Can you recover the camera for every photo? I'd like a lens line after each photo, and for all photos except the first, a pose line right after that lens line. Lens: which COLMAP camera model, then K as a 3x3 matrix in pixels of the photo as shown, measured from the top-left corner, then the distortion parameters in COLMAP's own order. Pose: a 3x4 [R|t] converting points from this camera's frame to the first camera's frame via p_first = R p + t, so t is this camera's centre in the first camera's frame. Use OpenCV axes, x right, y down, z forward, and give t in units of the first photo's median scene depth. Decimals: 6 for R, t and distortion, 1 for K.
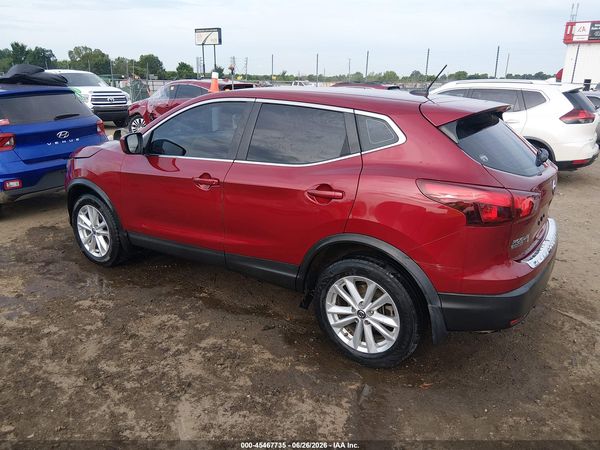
lens RADIAL K [[448.4, 0, 300.0], [0, 448.4, 225.0], [0, 0, 1]] dist [0.128613, -0.177975]
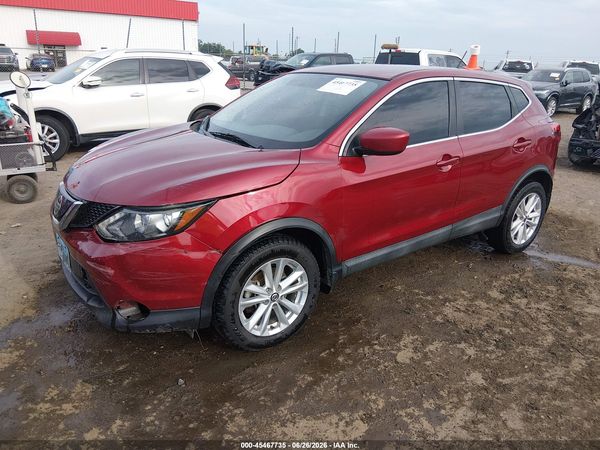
lens RADIAL K [[448.4, 0, 300.0], [0, 448.4, 225.0], [0, 0, 1]] dist [0.128613, -0.177975]
pose [[0.323056, -0.315385, 0.892282, -1.425350], [0.252060, 0.937455, 0.240092, -0.328701], [-0.912195, 0.147346, 0.382346, 1.047560]]
